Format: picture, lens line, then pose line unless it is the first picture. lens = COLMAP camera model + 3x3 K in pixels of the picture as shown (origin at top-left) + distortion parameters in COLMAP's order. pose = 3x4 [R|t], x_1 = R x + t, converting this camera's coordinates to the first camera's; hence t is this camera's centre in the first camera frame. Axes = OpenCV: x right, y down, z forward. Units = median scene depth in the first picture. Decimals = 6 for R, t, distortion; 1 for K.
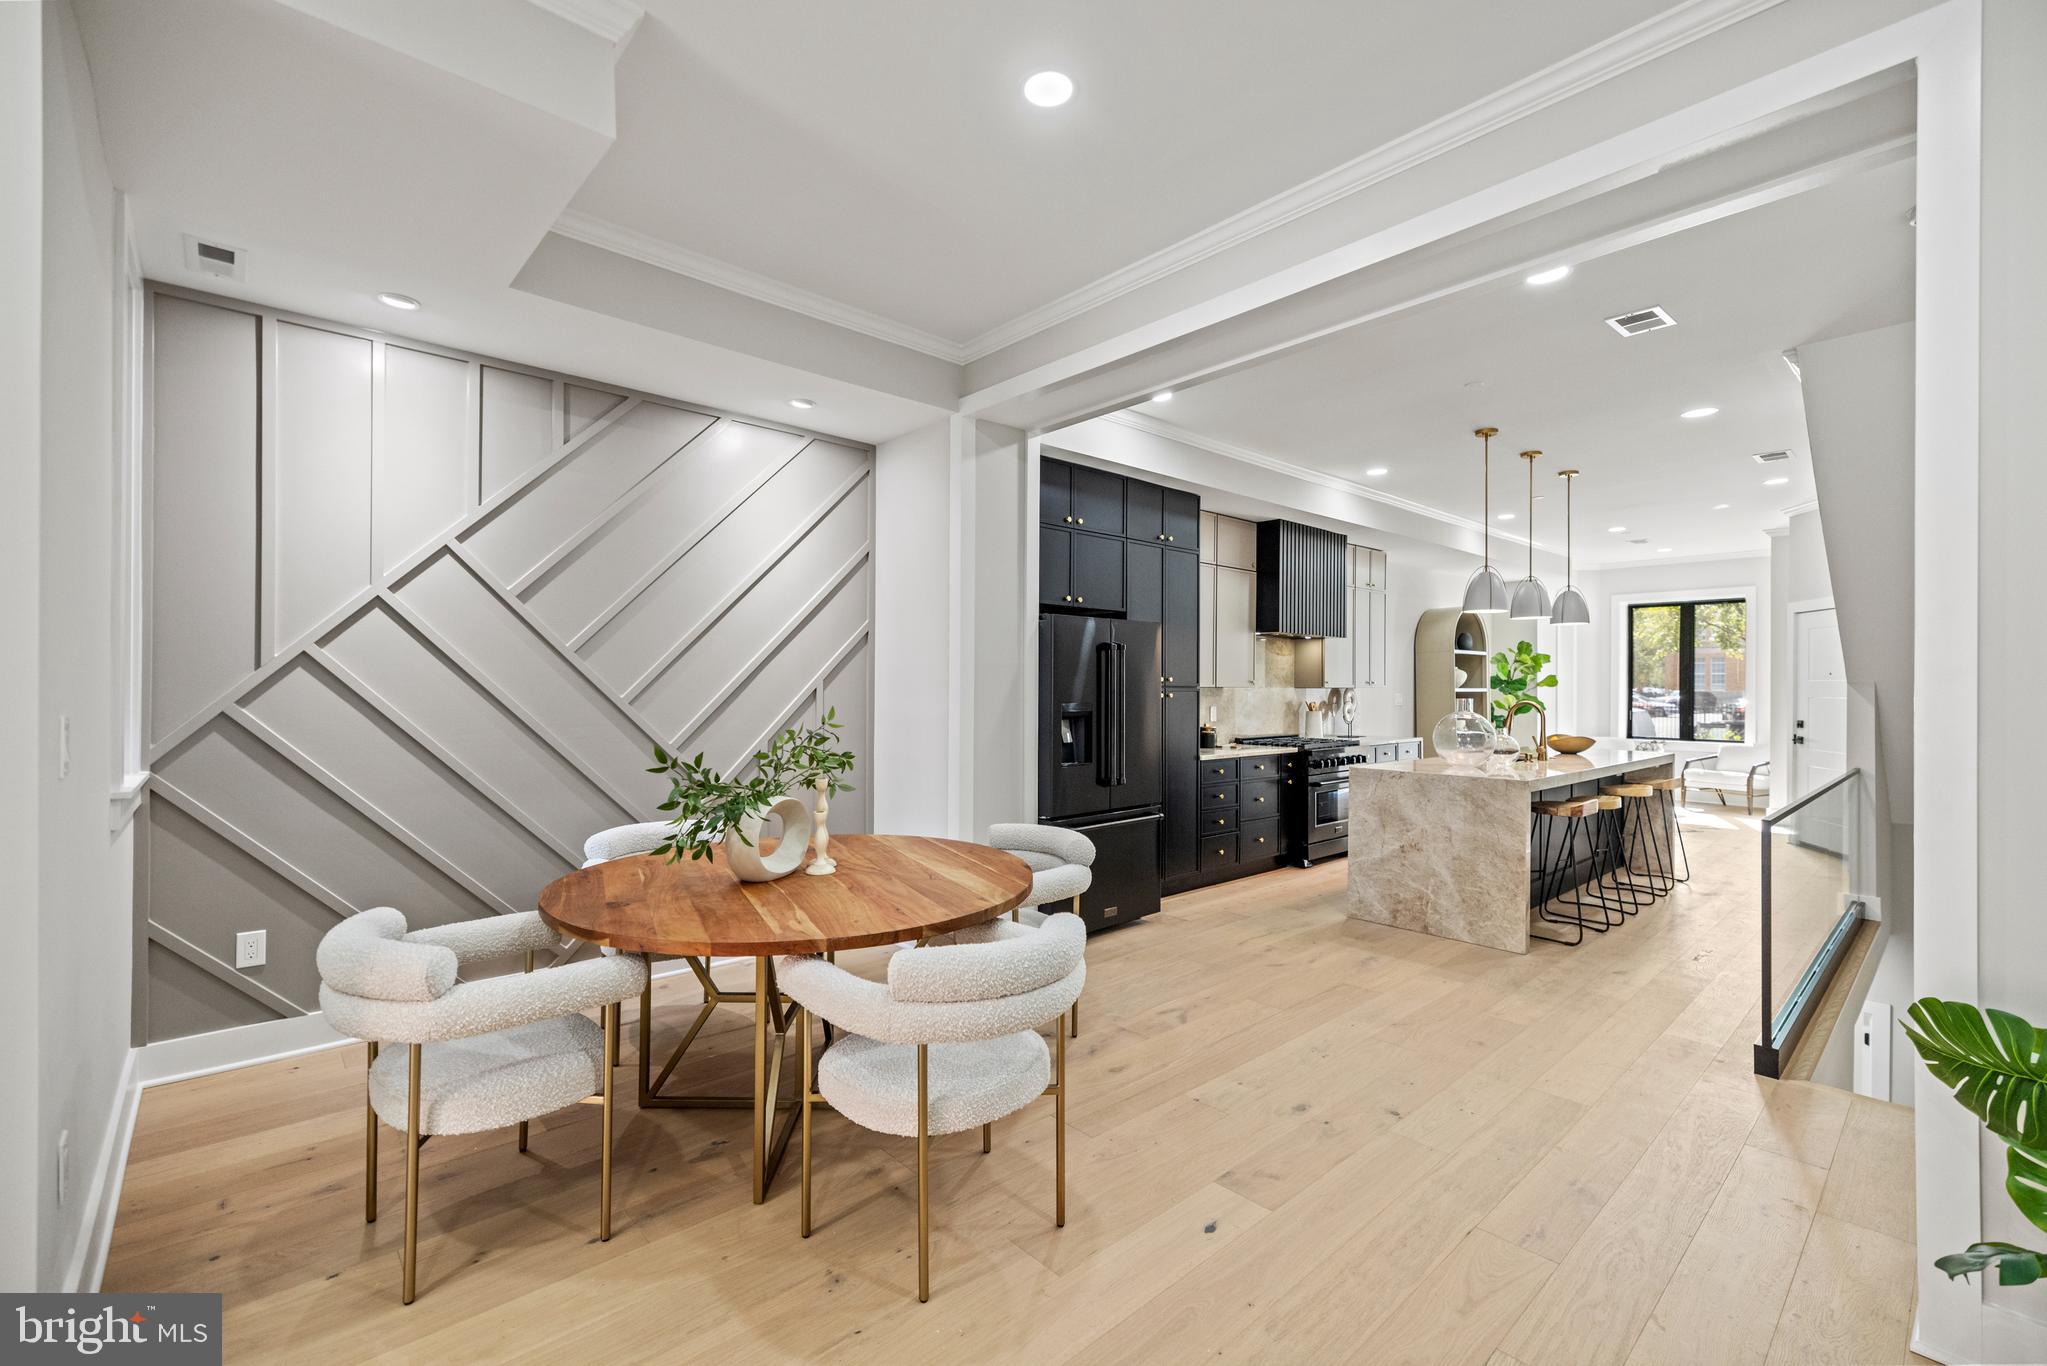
lens RADIAL K [[869.4, 0, 1023.7], [0, 869.4, 684.4], [0, 0, 1]] dist [-0.001952, -0.000181]
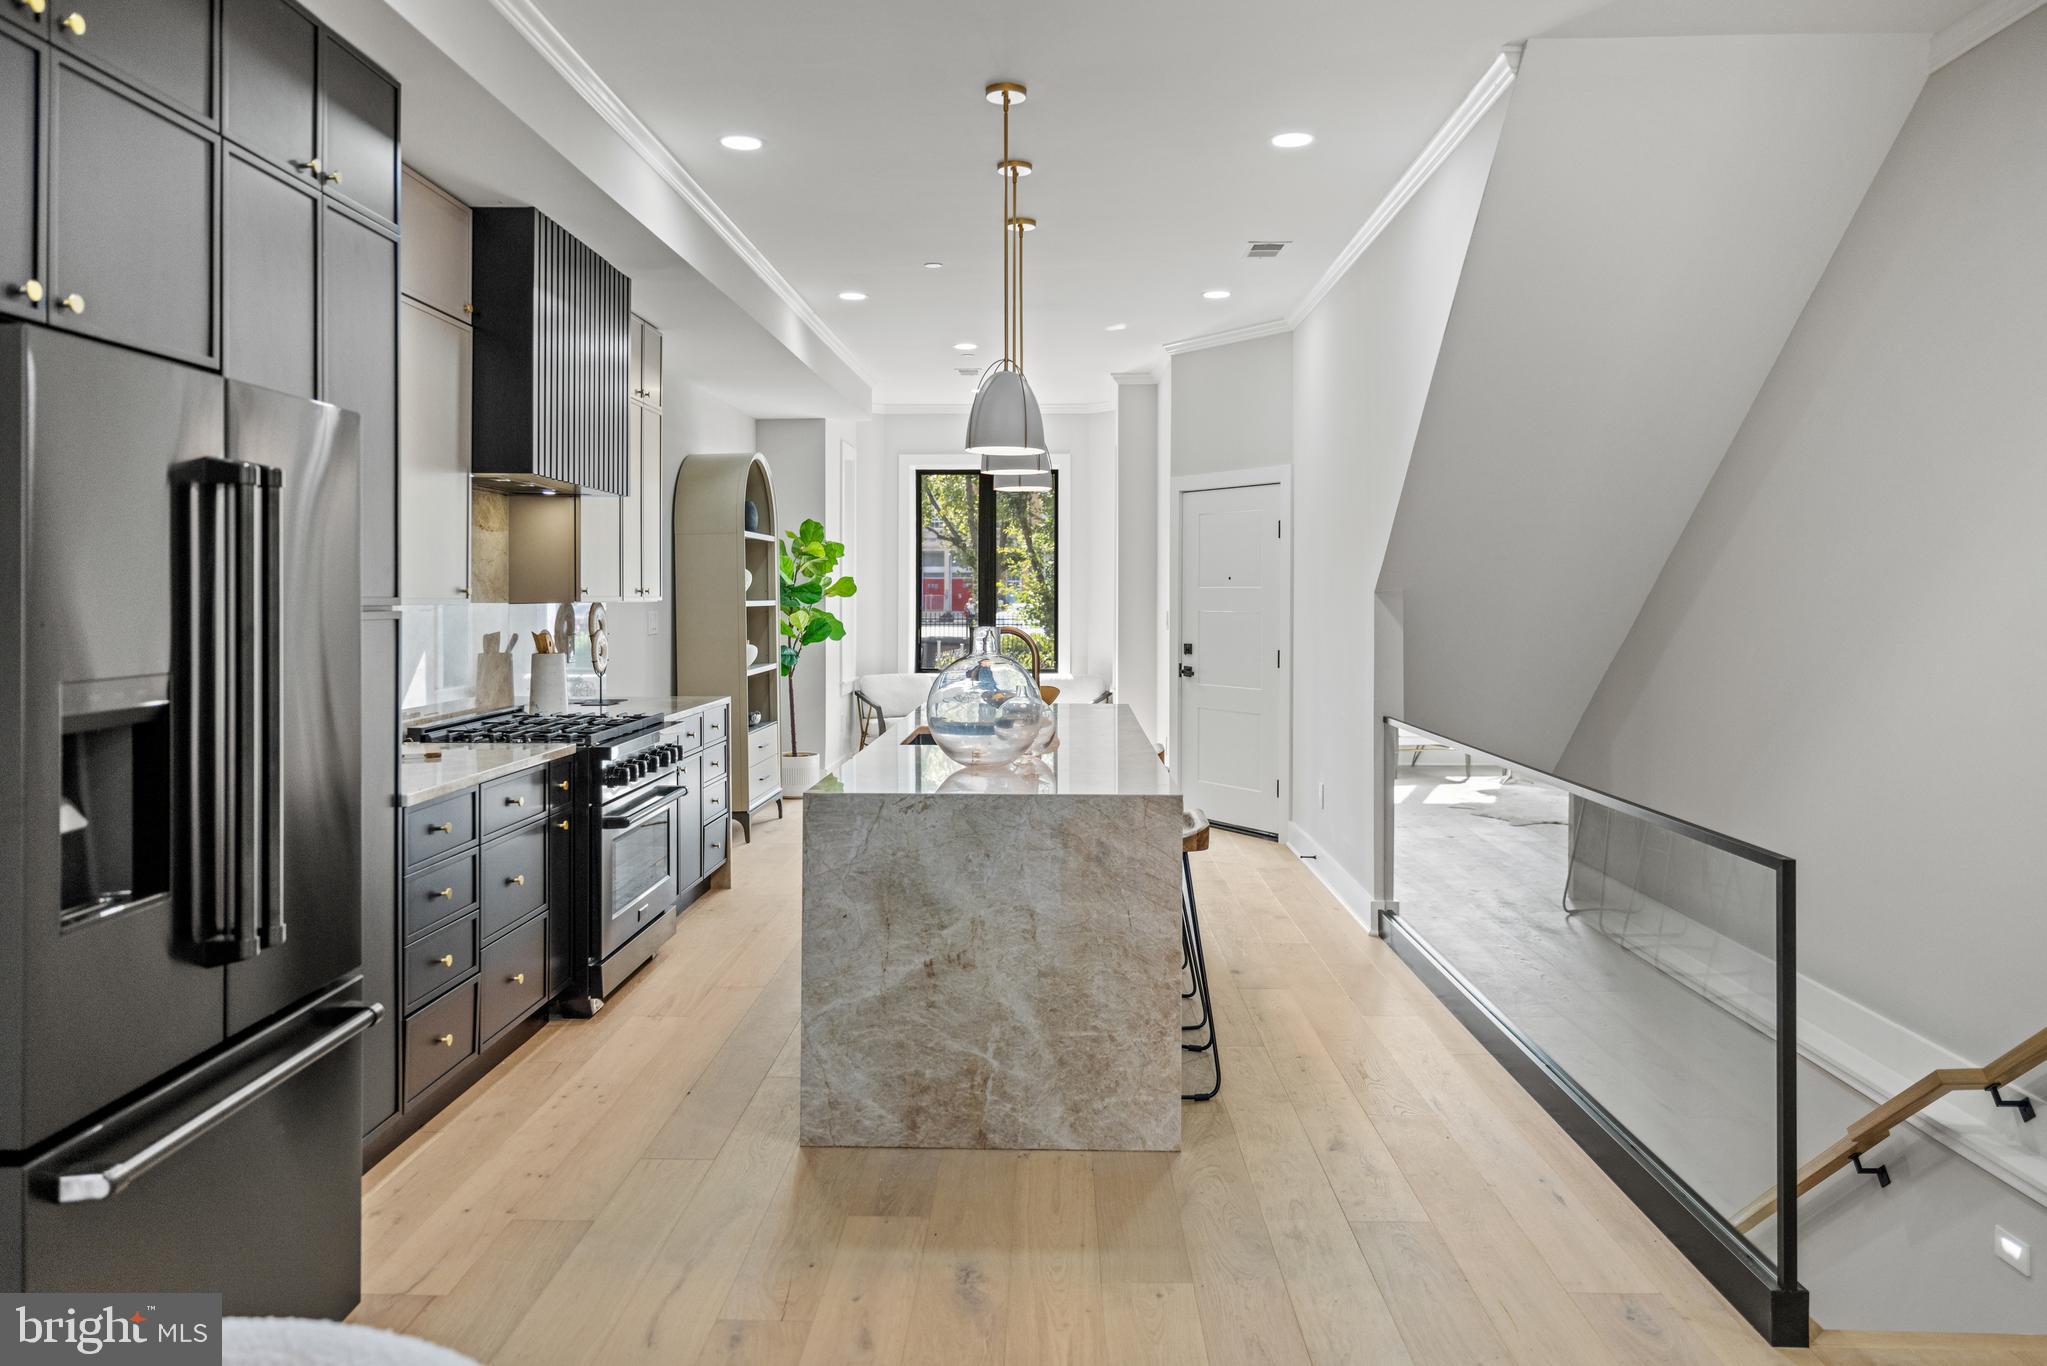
lens RADIAL K [[1420.2, 0, 1011.6], [0, 1420.2, 596.7], [0, 0, 1]] dist [0.010915, 0.001915]
pose [[0.695657, -0.004248, 0.718361, -0.043757], [0.000167, 0.999983, 0.005752, -0.004034], [-0.718374, -0.003882, 0.695646, 0.357308]]
